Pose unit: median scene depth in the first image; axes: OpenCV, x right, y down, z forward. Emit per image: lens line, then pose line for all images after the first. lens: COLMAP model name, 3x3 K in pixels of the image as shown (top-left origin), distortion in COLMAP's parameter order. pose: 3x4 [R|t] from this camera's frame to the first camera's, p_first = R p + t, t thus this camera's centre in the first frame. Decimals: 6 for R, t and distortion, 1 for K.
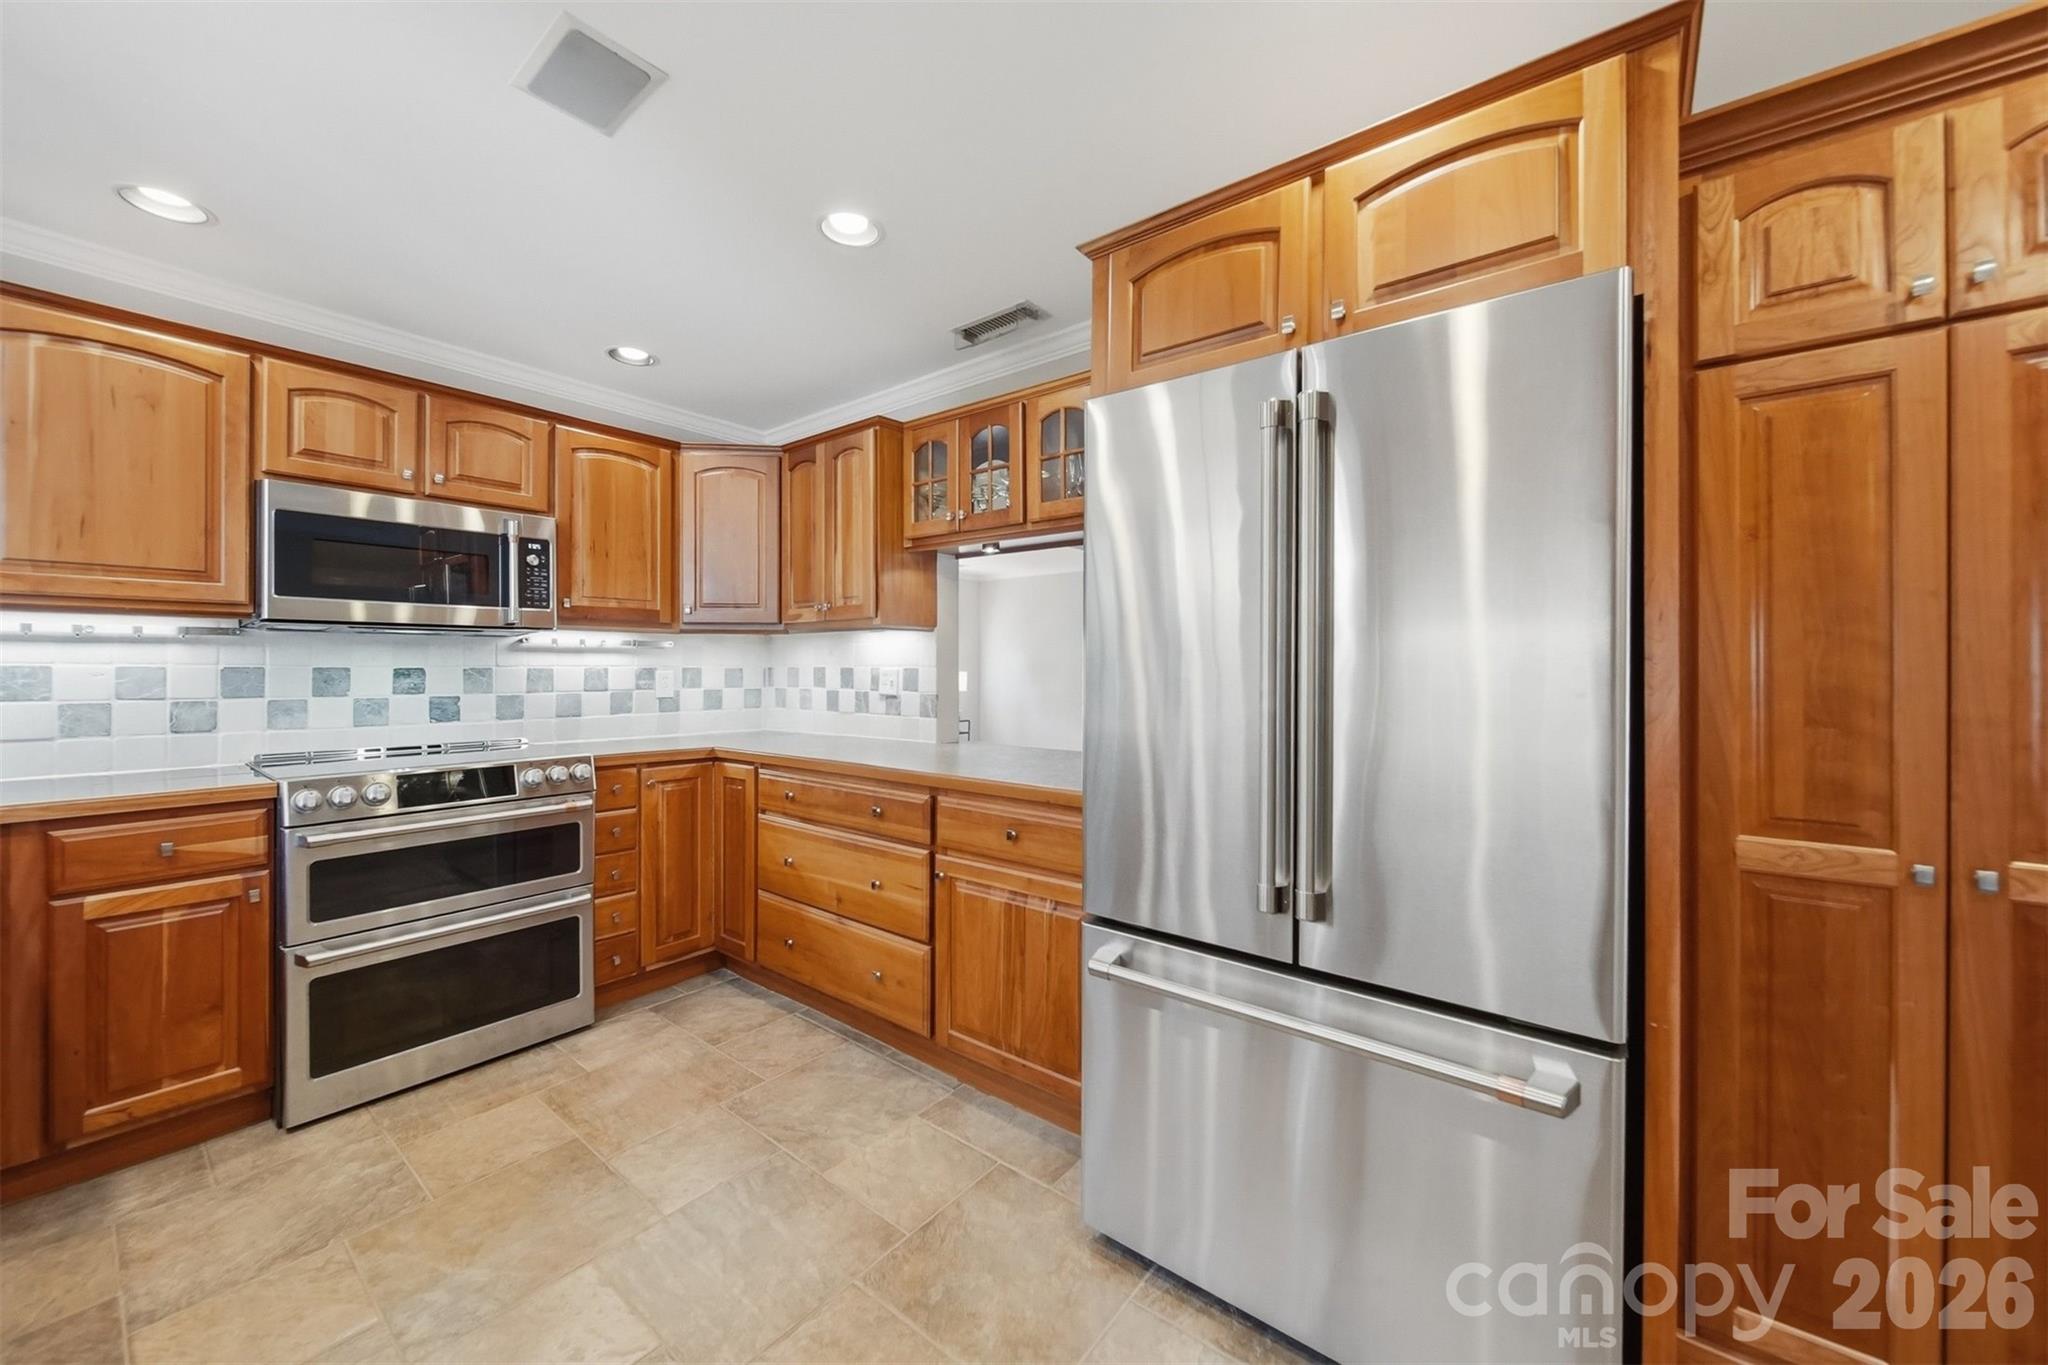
lens RADIAL K [[757.1, 0, 1032.6], [0, 757.1, 663.7], [0, 0, 1]] dist [-0.007277, 0.000050]
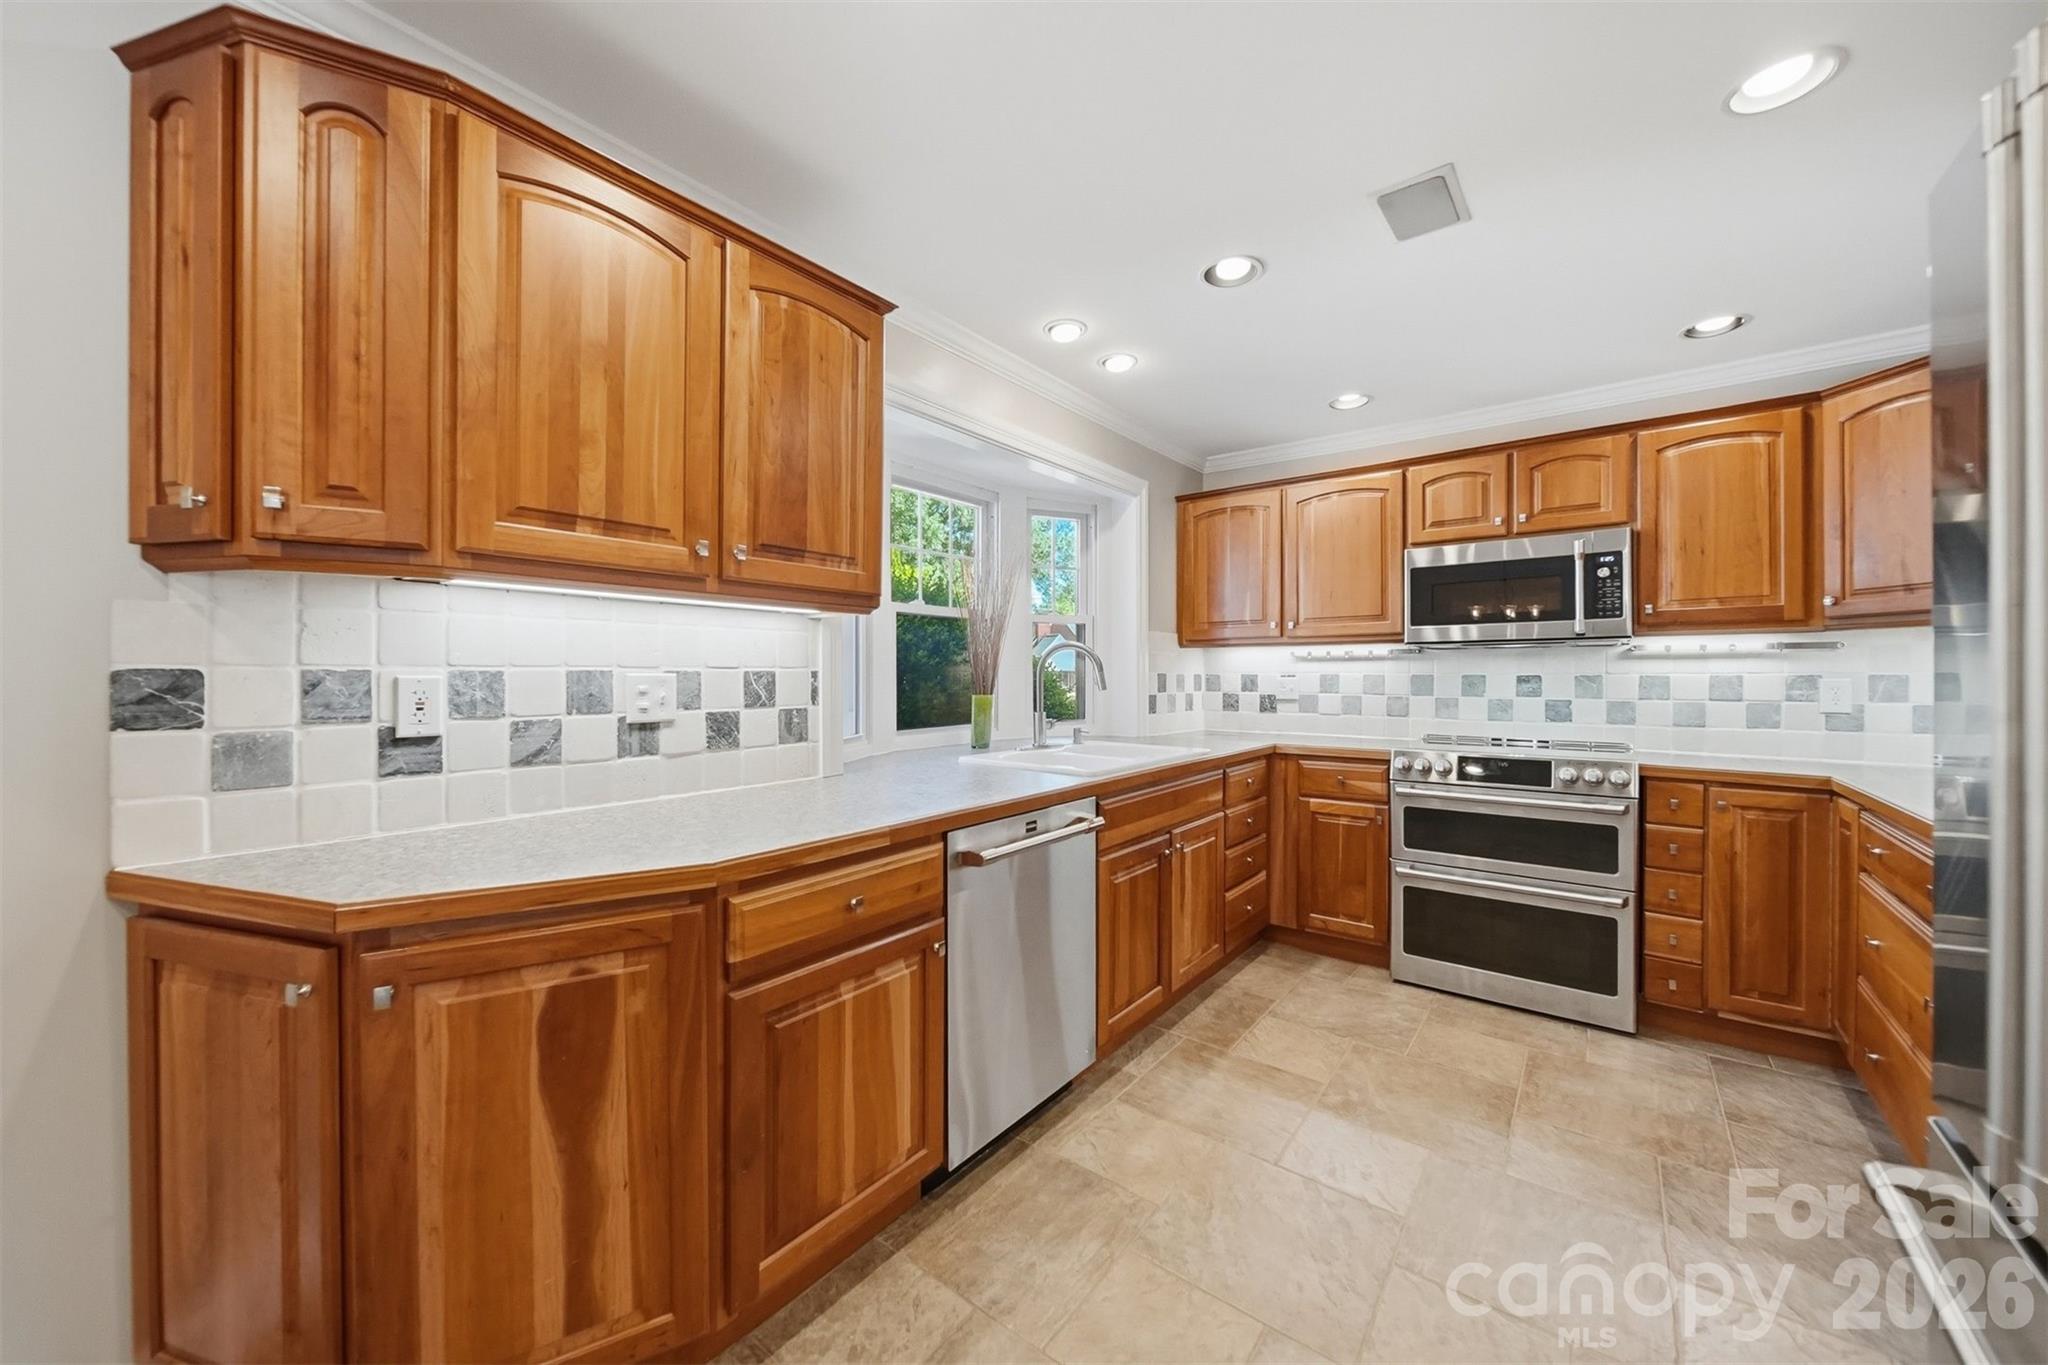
lens RADIAL K [[737.6, 0, 1025.8], [0, 737.6, 677.2], [0, 0, 1]] dist [-0.001557, -0.000039]
pose [[-0.006434, 0.000547, -0.999979, 0.405331], [0.004138, 0.999991, 0.000521, 0.005113], [0.999971, -0.004135, -0.006436, 0.216661]]
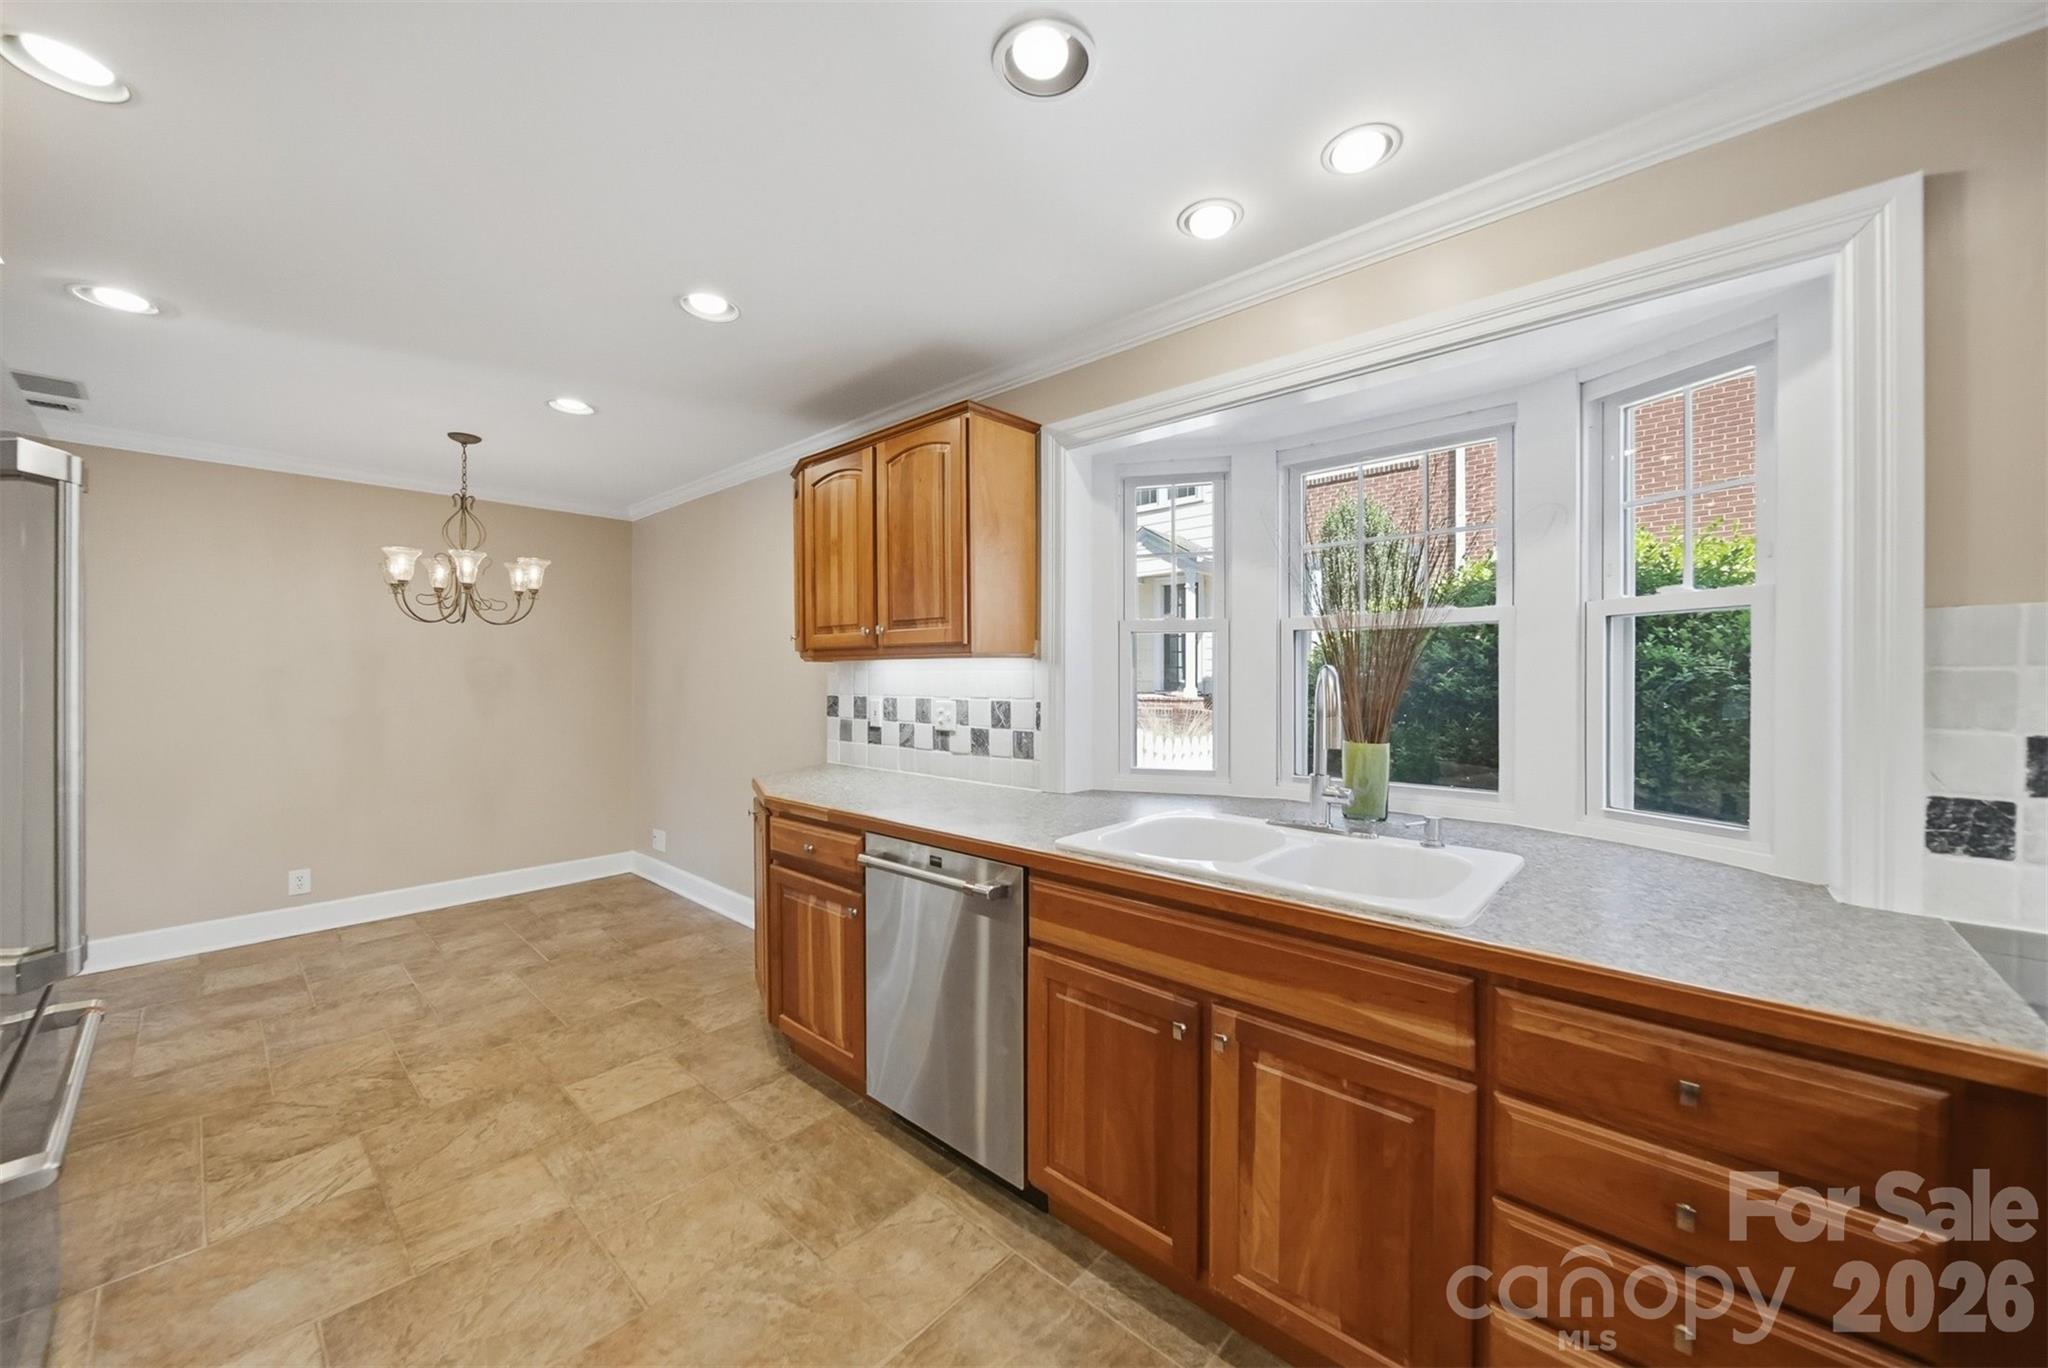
lens RADIAL K [[702.1, 0, 1029.3], [0, 702.1, 686.2], [0, 0, 1]] dist [-0.001811, -0.000177]
pose [[-0.999154, -0.008298, 0.040280, -0.511515], [-0.008004, 0.999940, 0.007453, -0.033571], [-0.040339, 0.007124, -0.999161, 0.977898]]
